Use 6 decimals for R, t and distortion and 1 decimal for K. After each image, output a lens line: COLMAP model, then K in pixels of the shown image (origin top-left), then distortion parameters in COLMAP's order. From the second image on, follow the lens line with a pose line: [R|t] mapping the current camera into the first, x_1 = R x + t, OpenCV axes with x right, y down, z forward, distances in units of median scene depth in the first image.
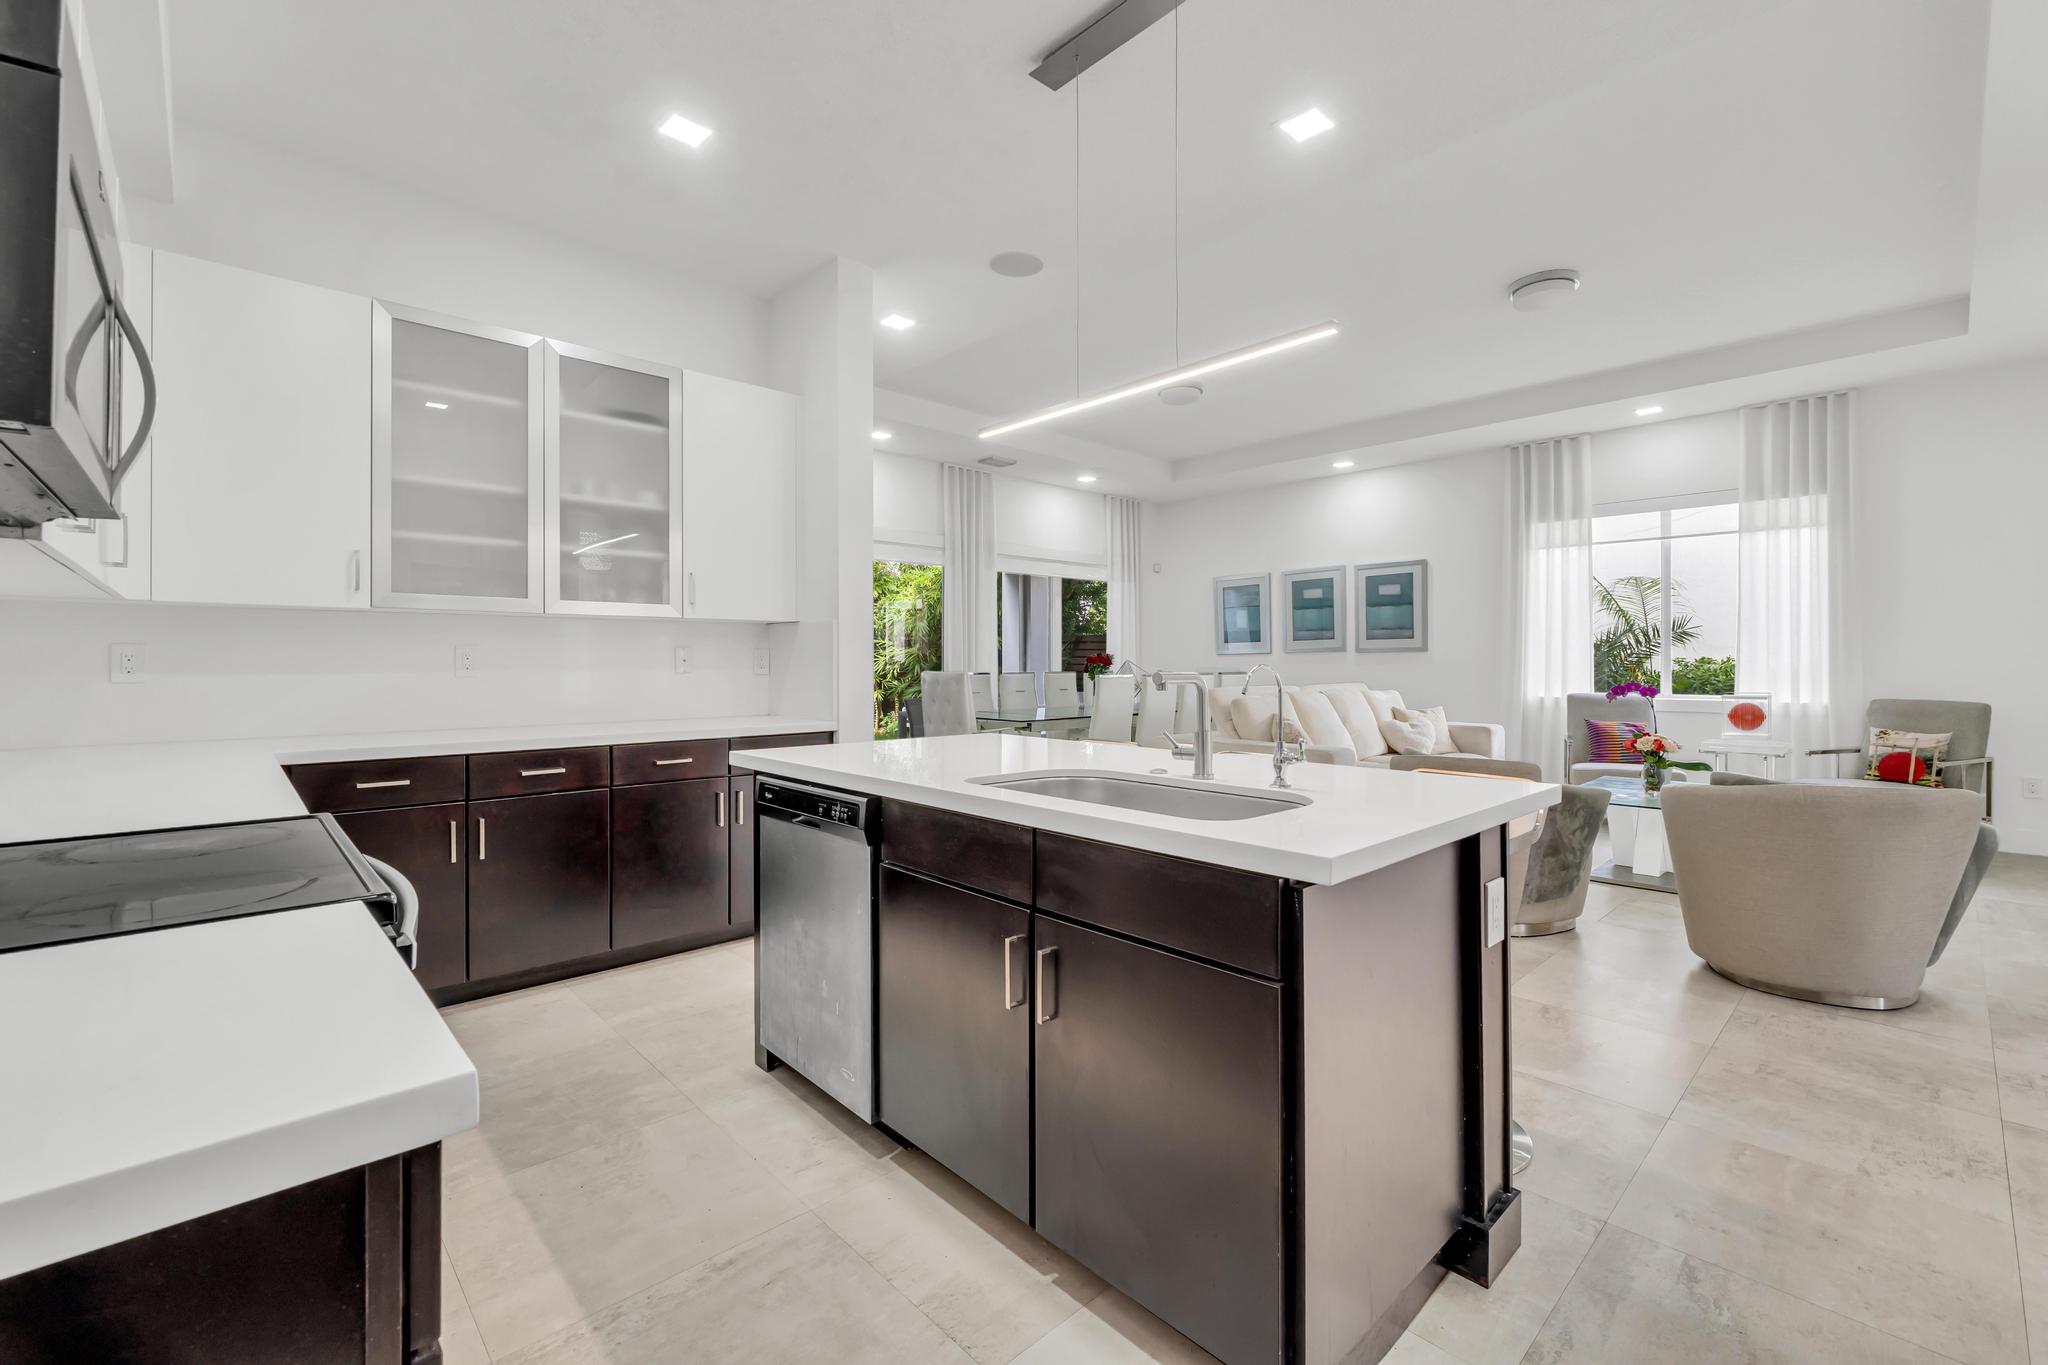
lens RADIAL K [[884.9, 0, 1034.2], [0, 884.9, 652.1], [0, 0, 1]] dist [-0.002149, -0.000596]
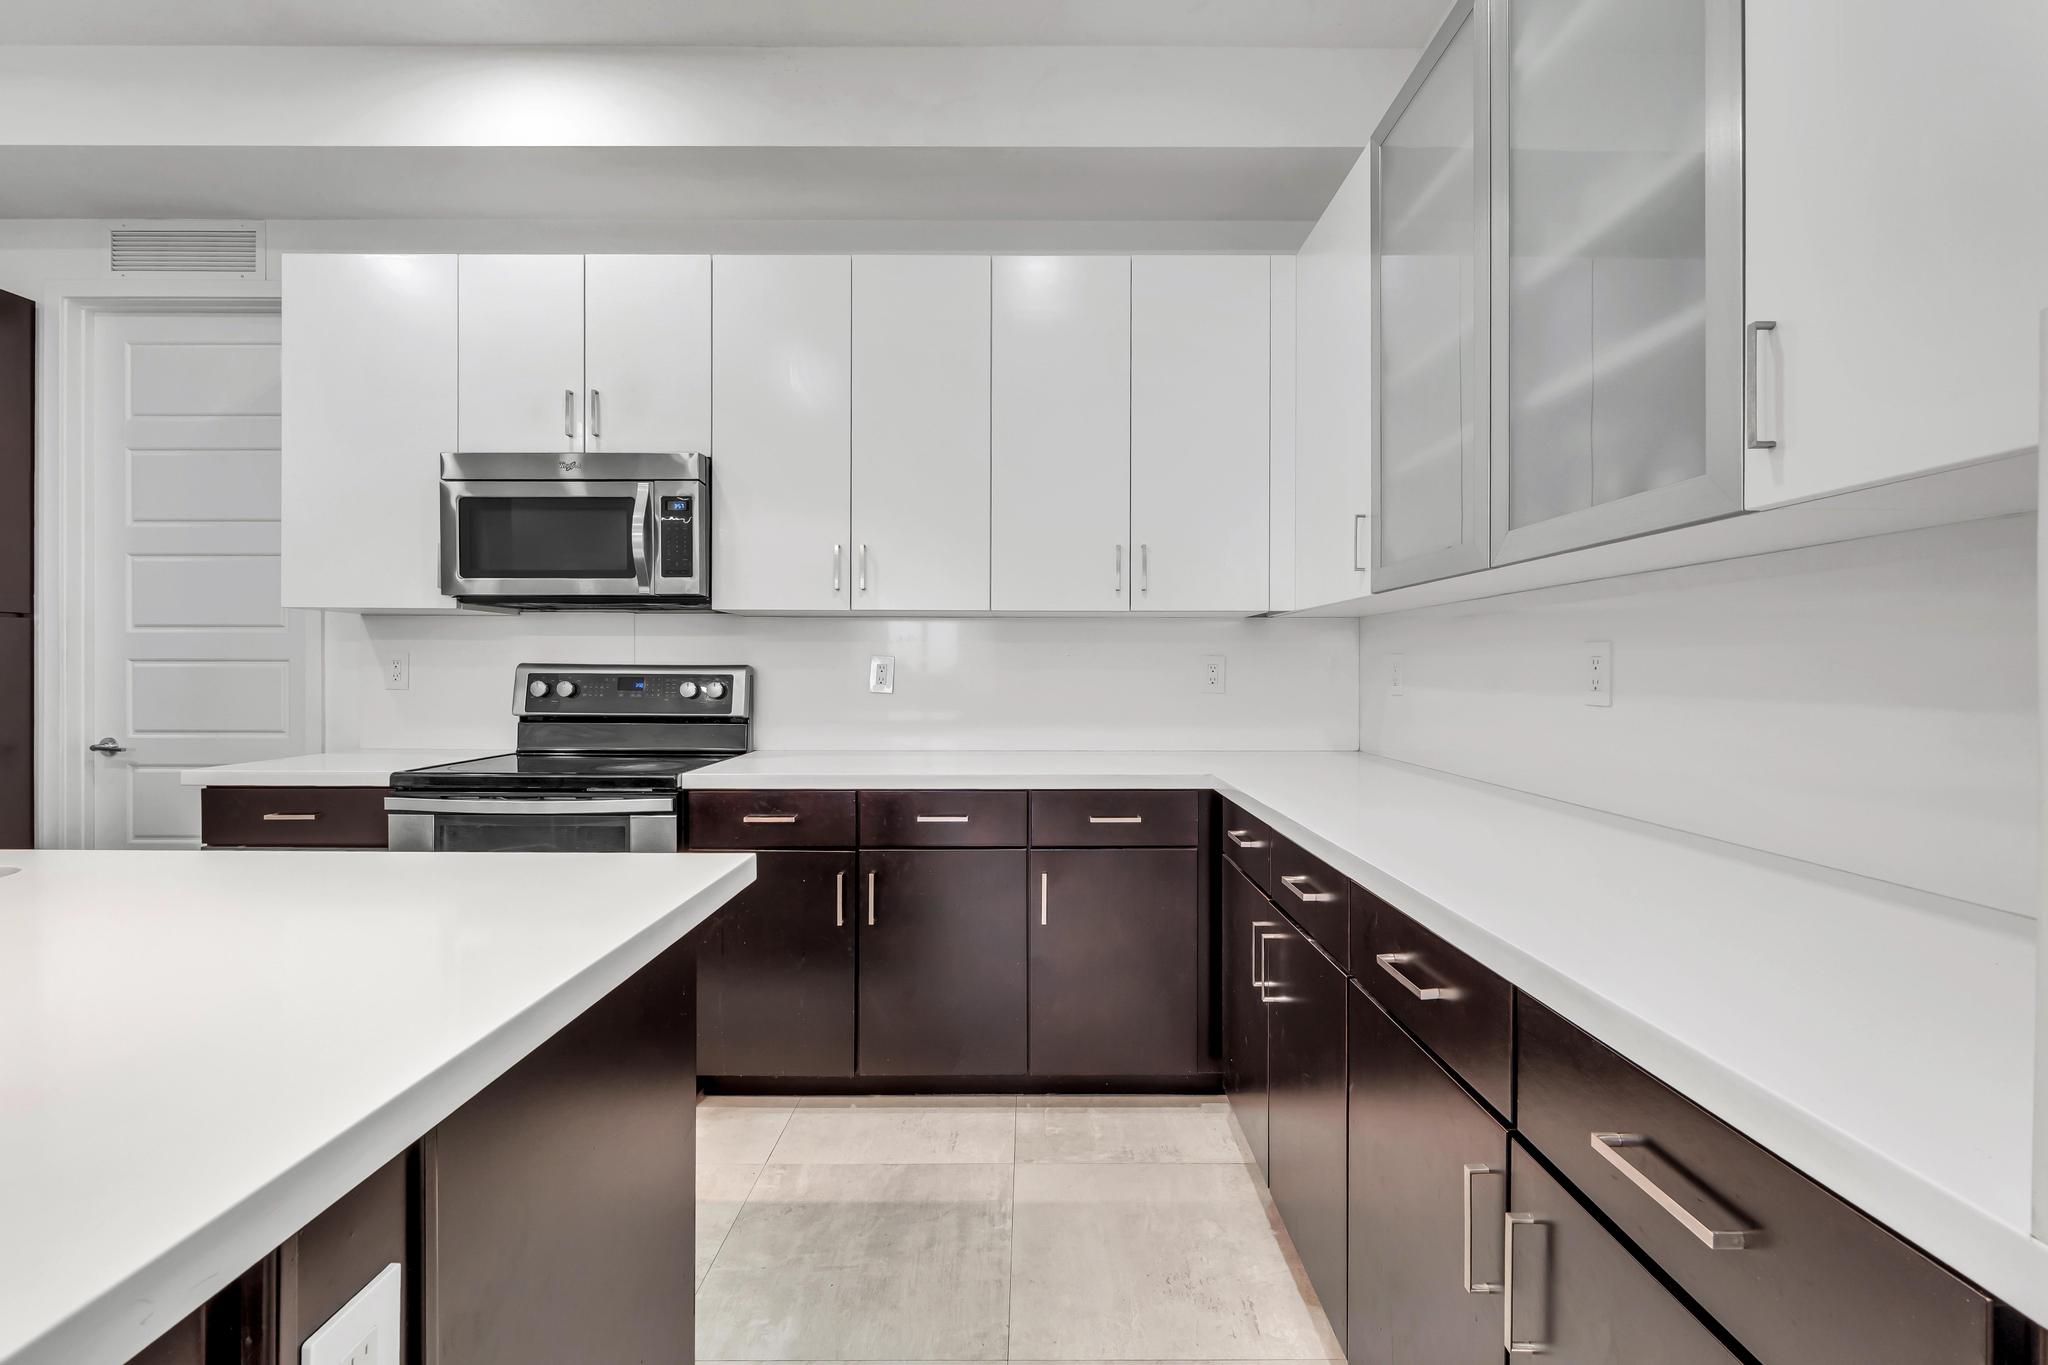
lens RADIAL K [[875.0, 0, 1038.1], [0, 875.0, 669.9], [0, 0, 1]] dist [-0.002734, -0.000801]
pose [[-0.672362, -0.001122, -0.740222, -0.039513], [0.007083, 0.999943, -0.007949, 0.006517], [0.740189, -0.010587, -0.672316, 0.695278]]
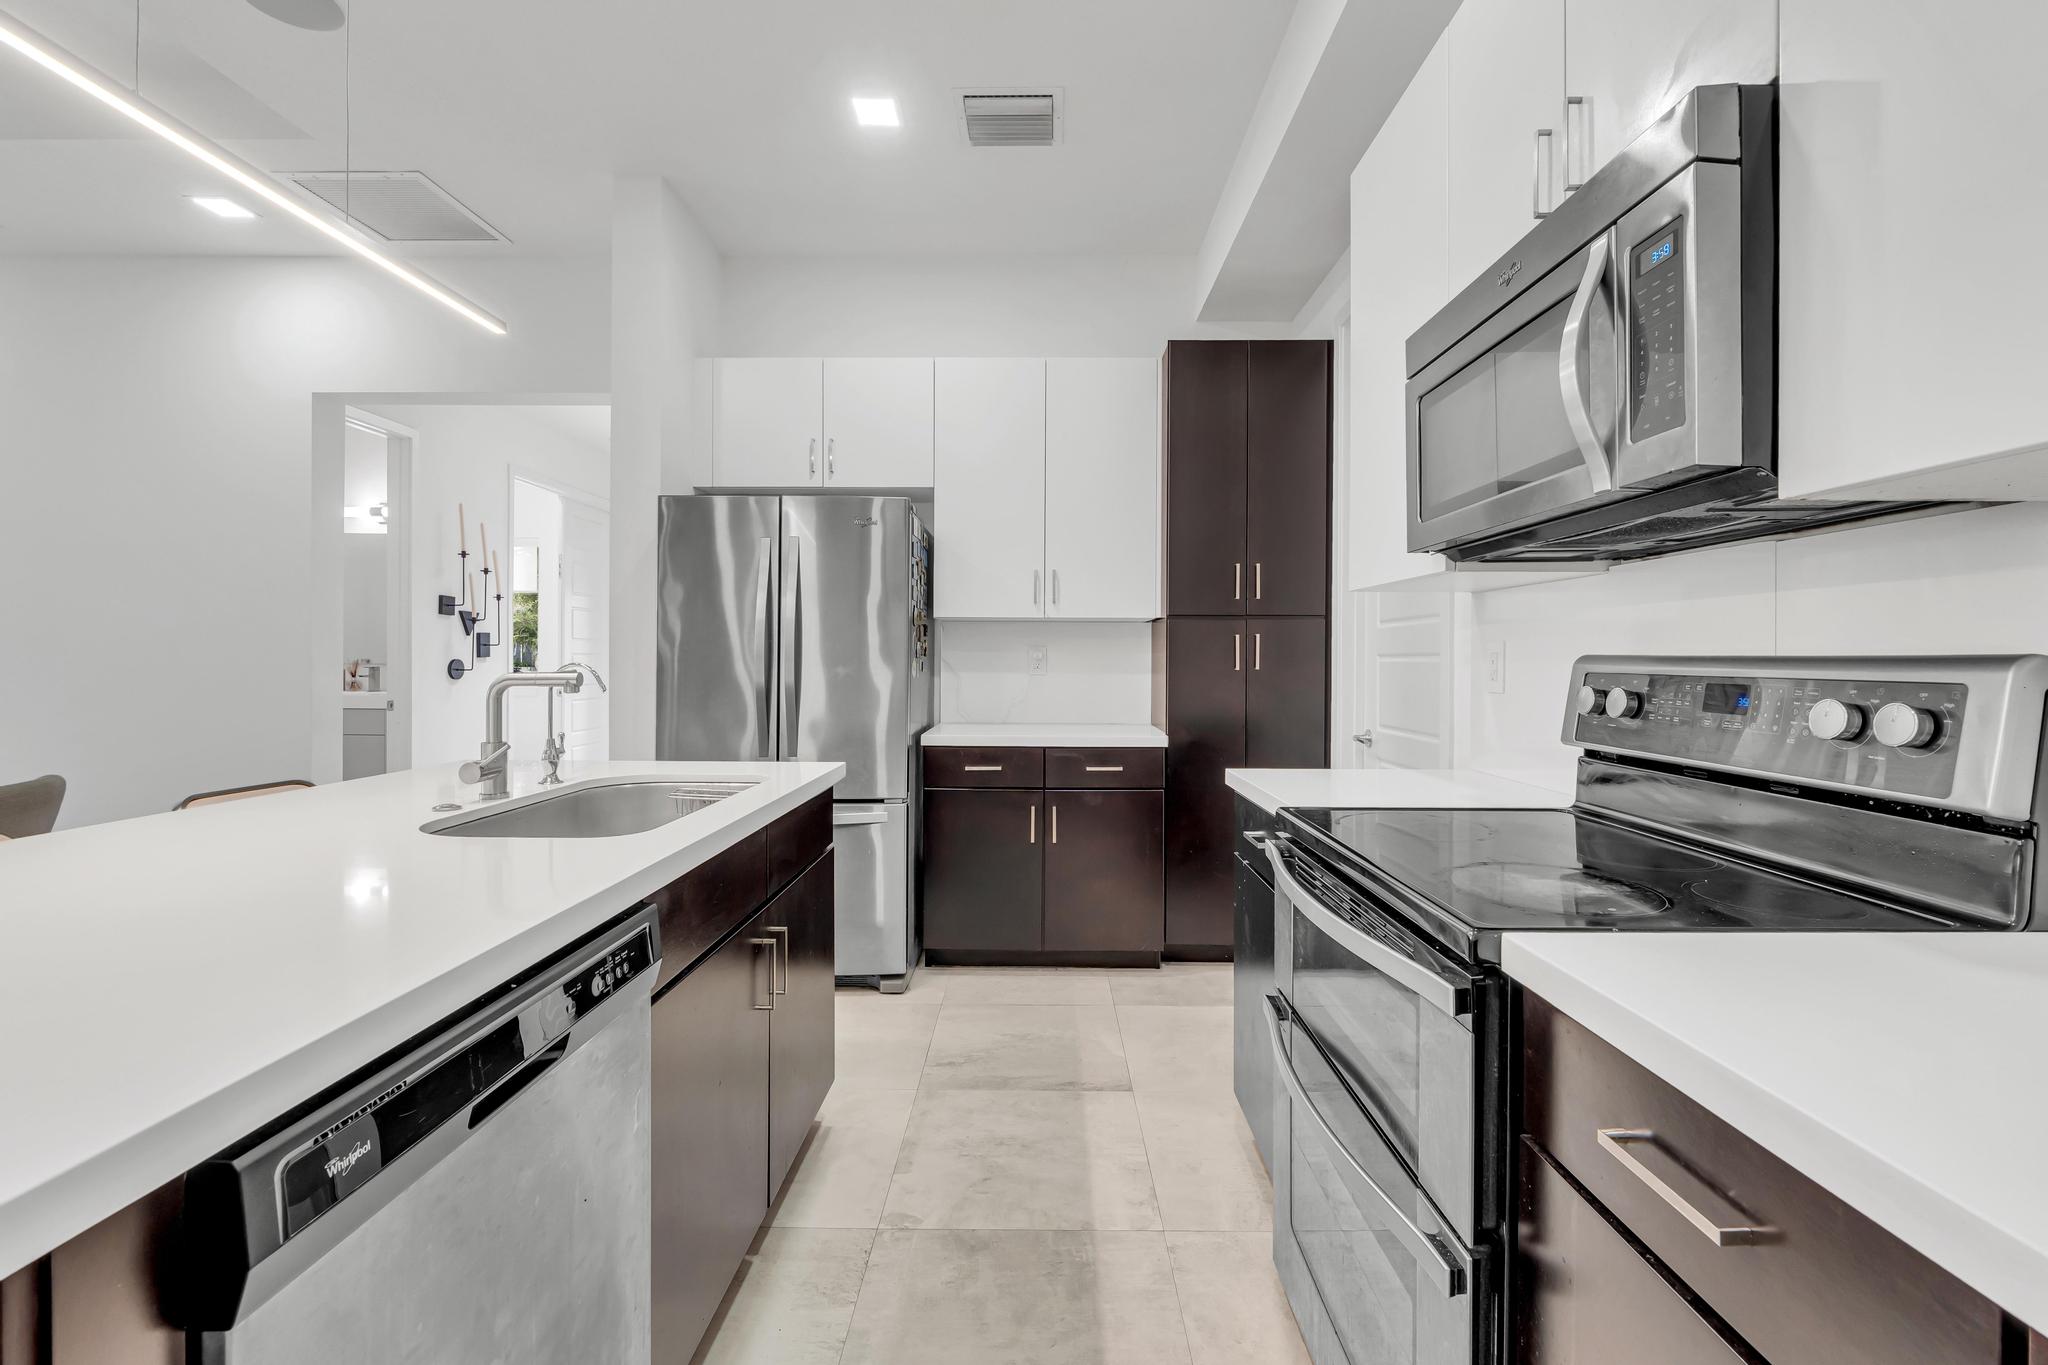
lens RADIAL K [[875.0, 0, 1038.1], [0, 875.0, 669.9], [0, 0, 1]] dist [-0.002734, -0.000801]
pose [[-0.729385, -0.011032, 0.684014, -0.282993], [-0.014103, 0.999900, 0.001088, 0.003749], [-0.683958, -0.008853, -0.729468, 0.468017]]
